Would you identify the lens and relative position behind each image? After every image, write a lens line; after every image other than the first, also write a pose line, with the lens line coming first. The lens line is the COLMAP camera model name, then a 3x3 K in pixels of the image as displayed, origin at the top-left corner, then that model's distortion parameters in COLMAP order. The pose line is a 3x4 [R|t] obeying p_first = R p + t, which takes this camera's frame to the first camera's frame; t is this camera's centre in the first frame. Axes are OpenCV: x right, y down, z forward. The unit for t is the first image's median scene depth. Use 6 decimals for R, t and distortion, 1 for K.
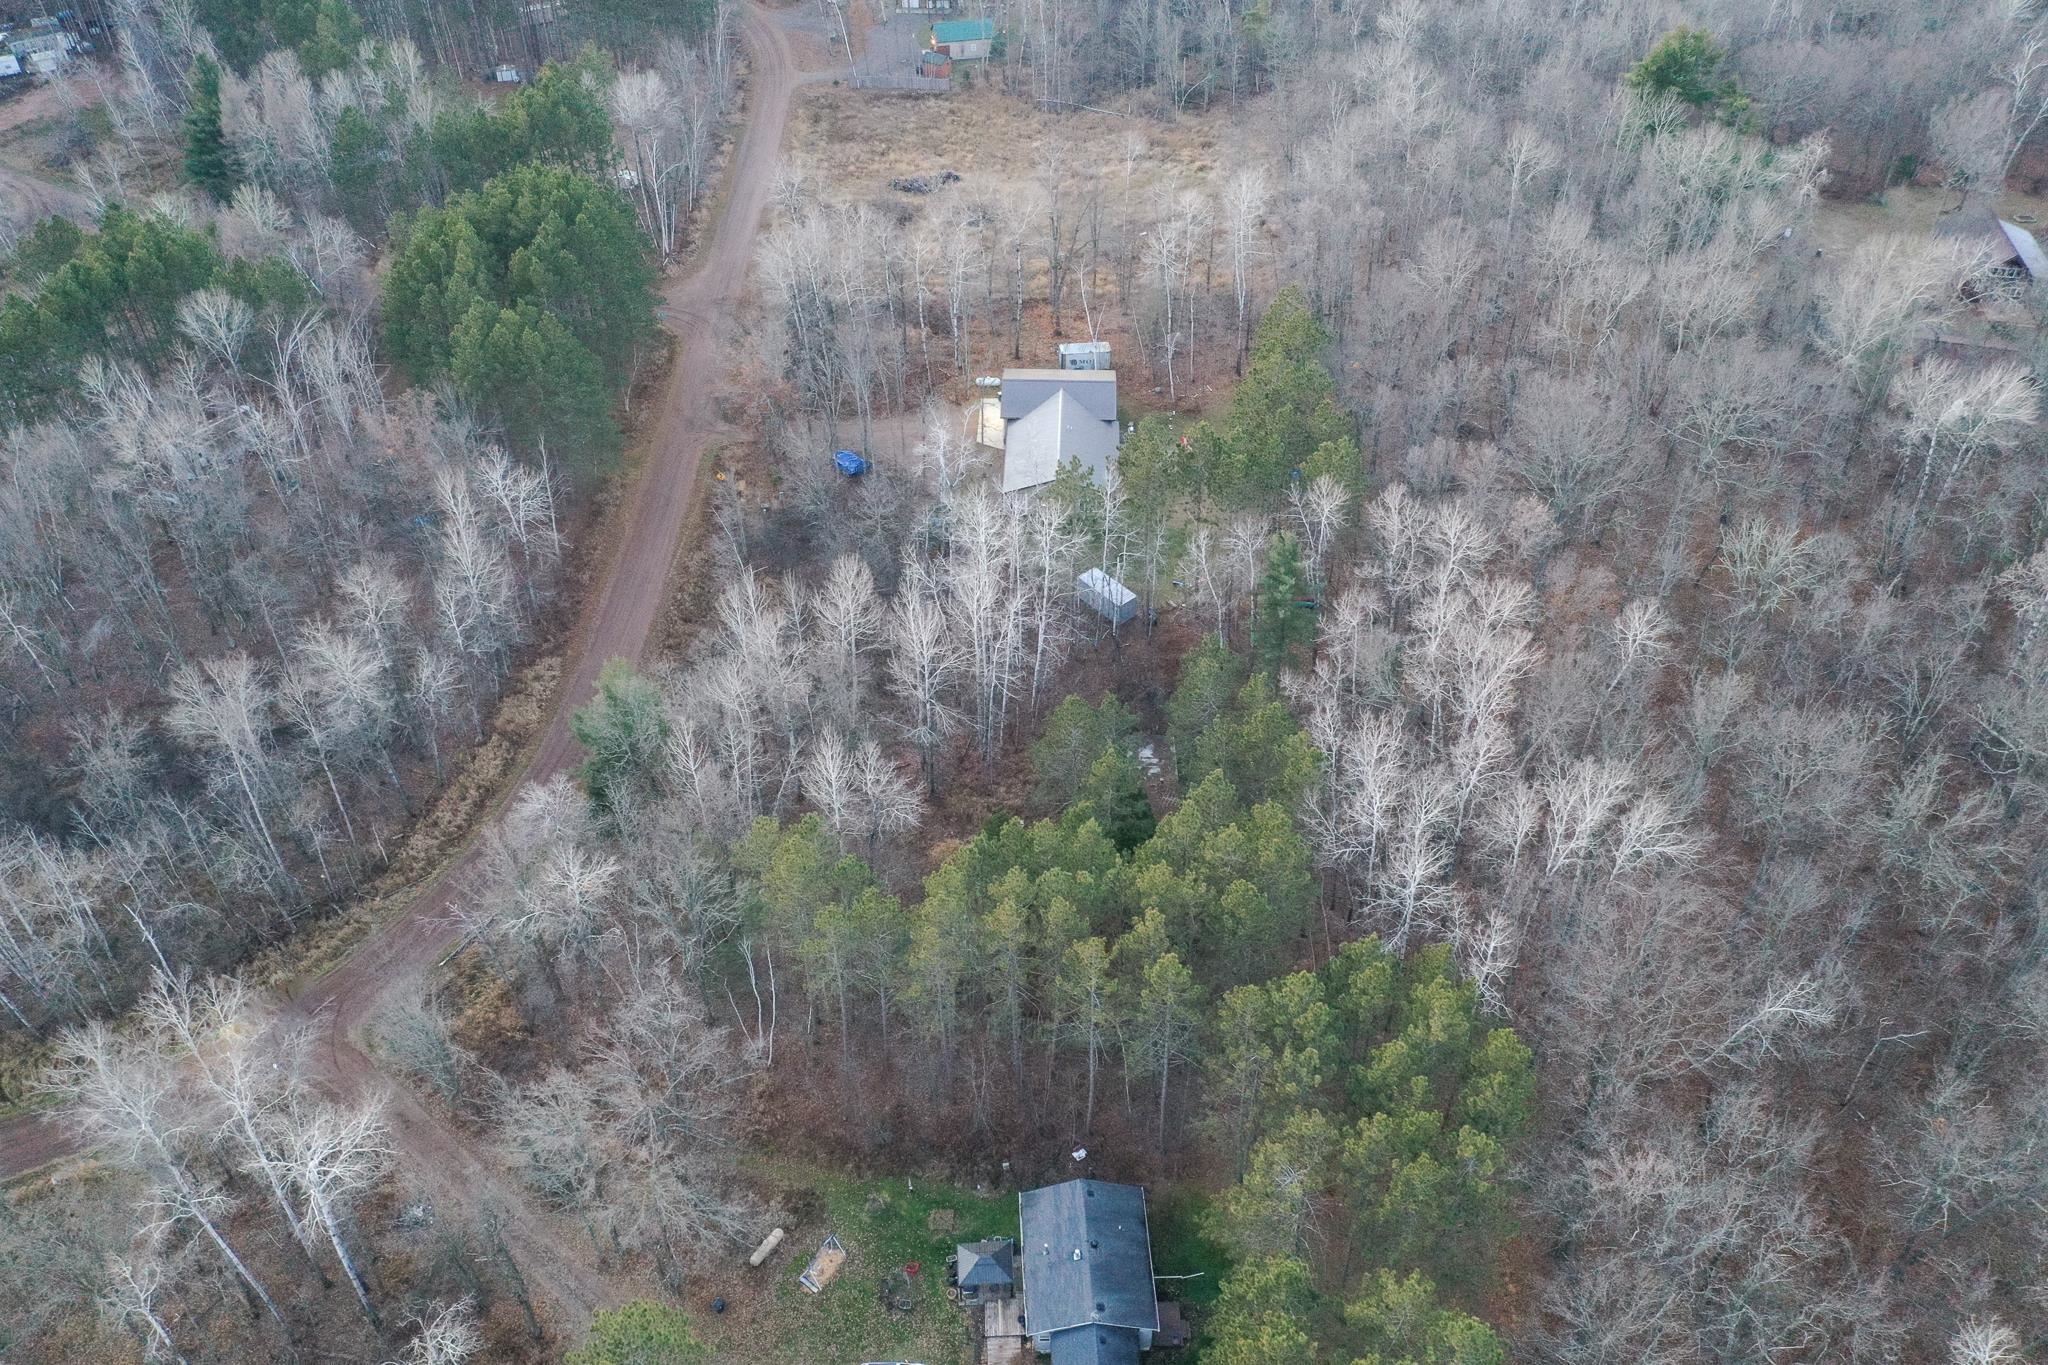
lens RADIAL K [[1645.1, 0, 1024.0], [0, 1645.1, 682.5], [0, 0, 1]] dist [0.002824, 0.002275]
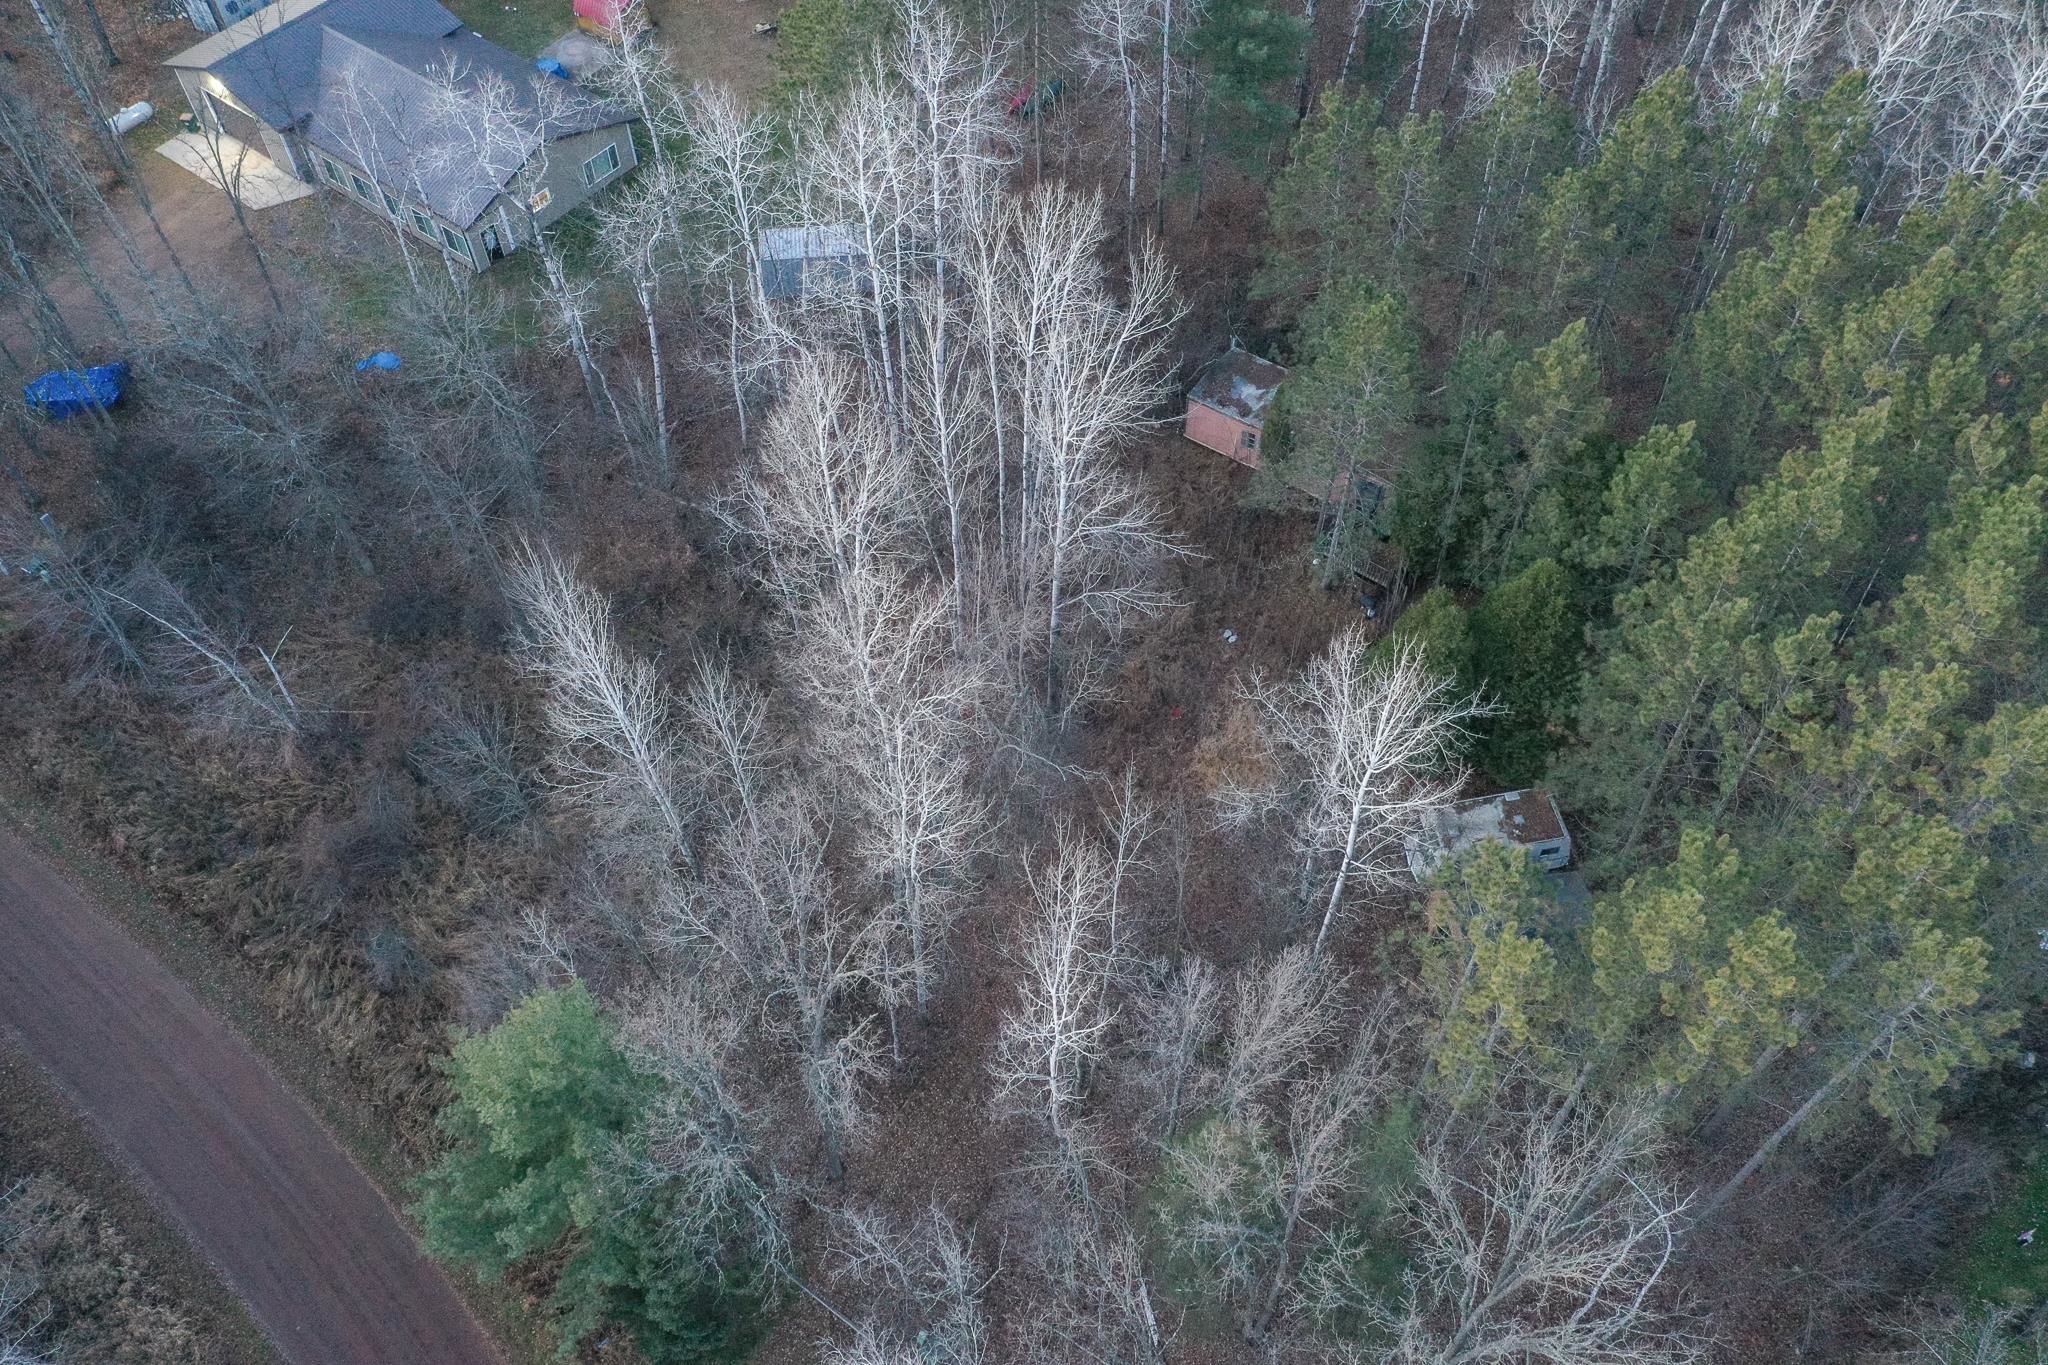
lens RADIAL K [[1589.9, 0, 1024.0], [0, 1589.9, 682.5], [0, 0, 1]] dist [-0.004343, -0.010177]
pose [[0.560983, -0.659875, 0.499862, -0.293145], [0.543224, 0.749070, 0.379211, -0.124084], [-0.624664, 0.058806, 0.778676, 0.647945]]
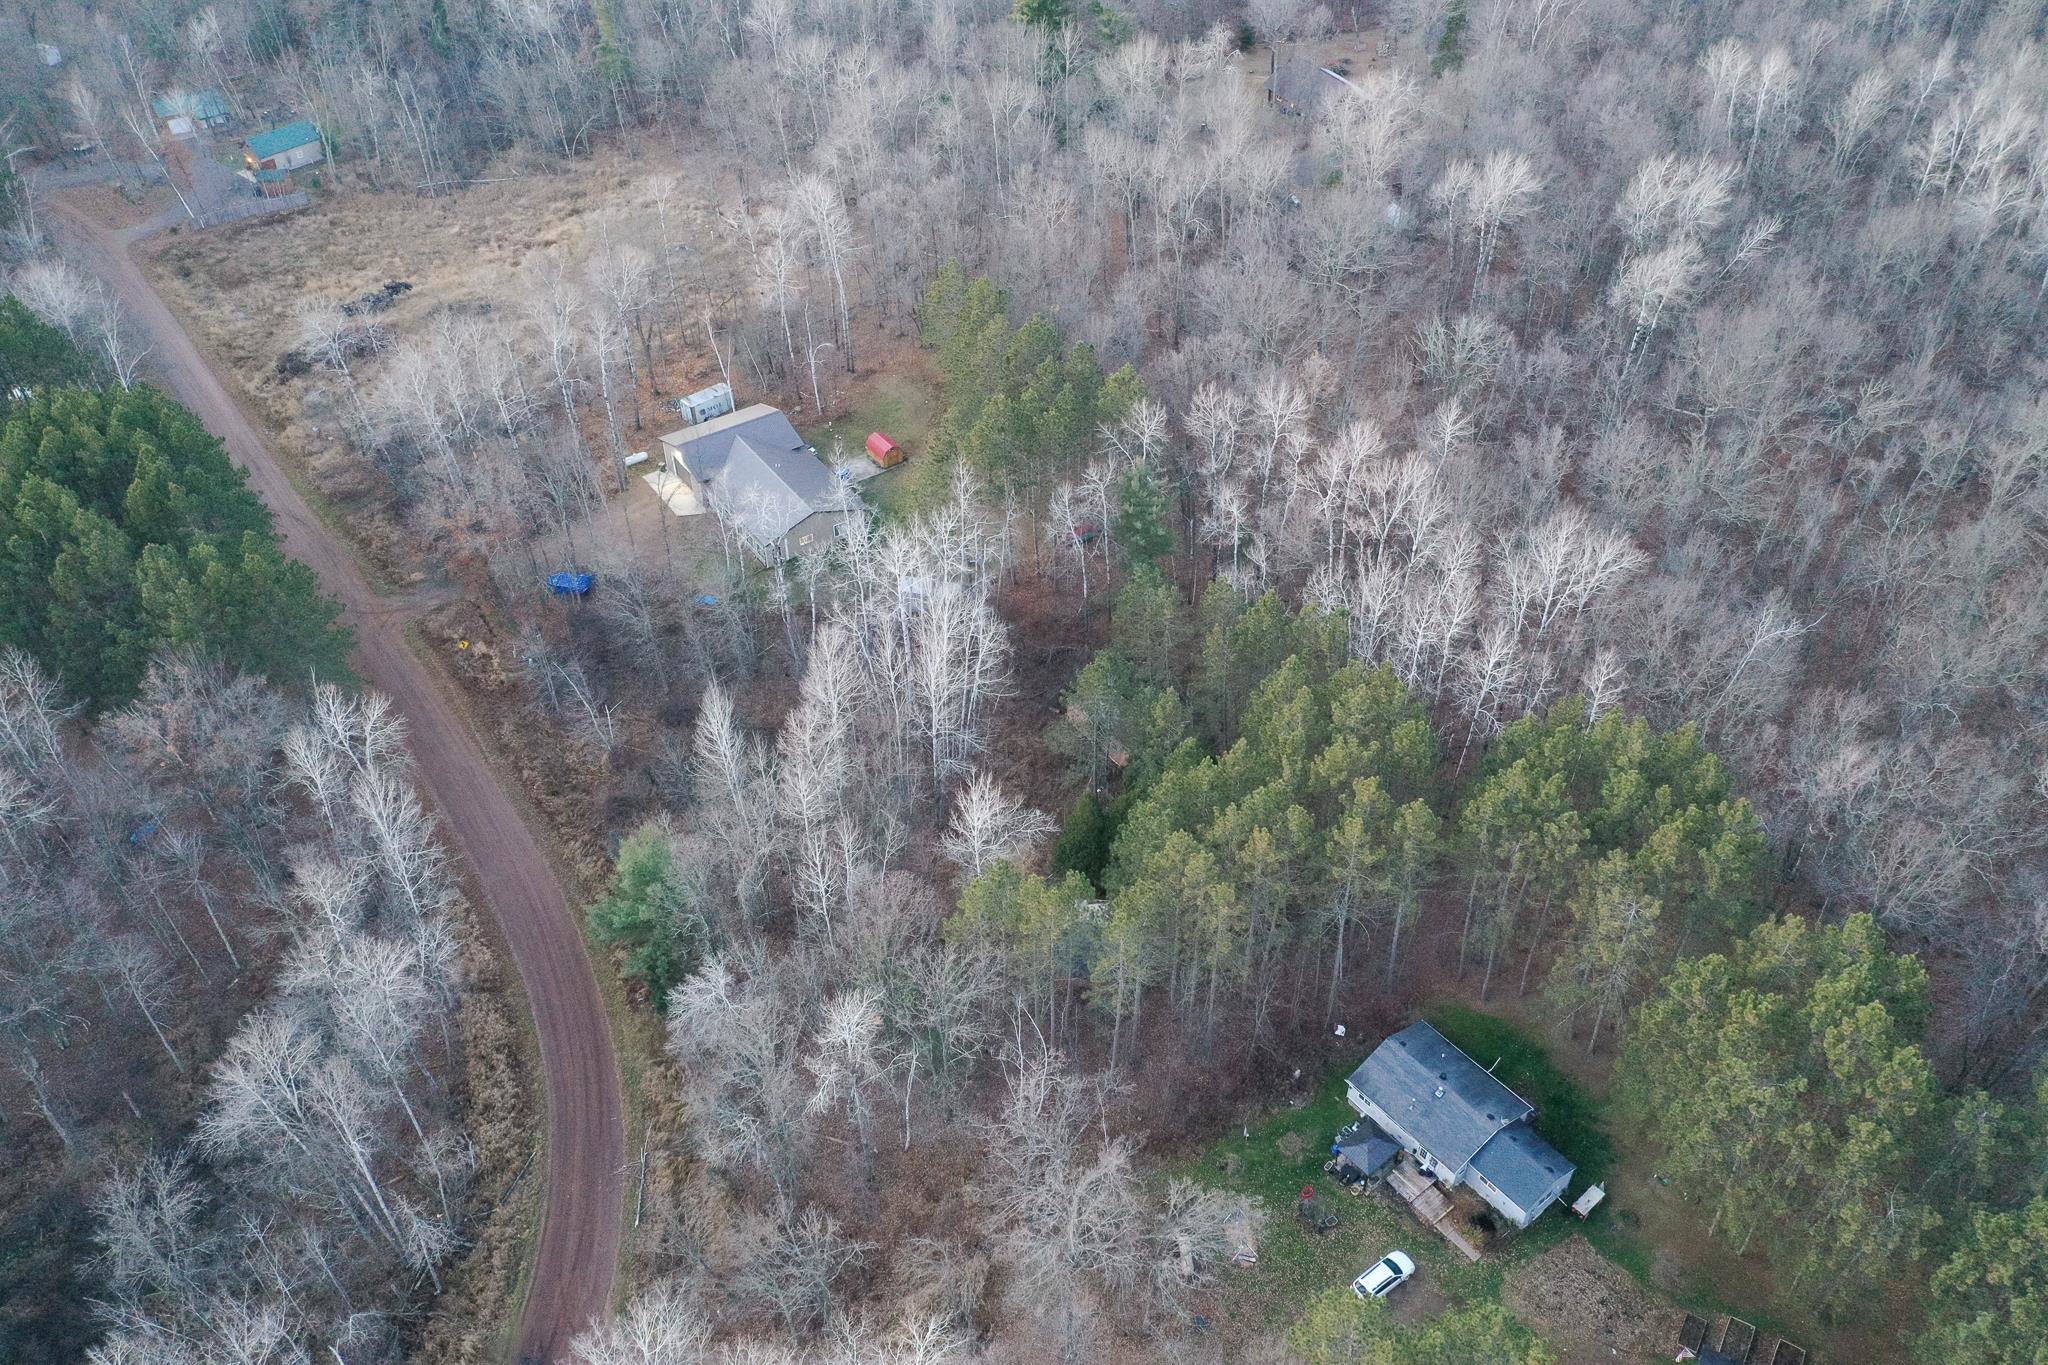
lens RADIAL K [[1645.1, 0, 1024.0], [0, 1645.1, 682.5], [0, 0, 1]] dist [0.002824, 0.002275]
pose [[0.801583, -0.391438, 0.451930, -0.435317], [0.395541, 0.914017, 0.090108, -0.082885], [-0.448343, 0.106528, 0.887491, 0.091157]]
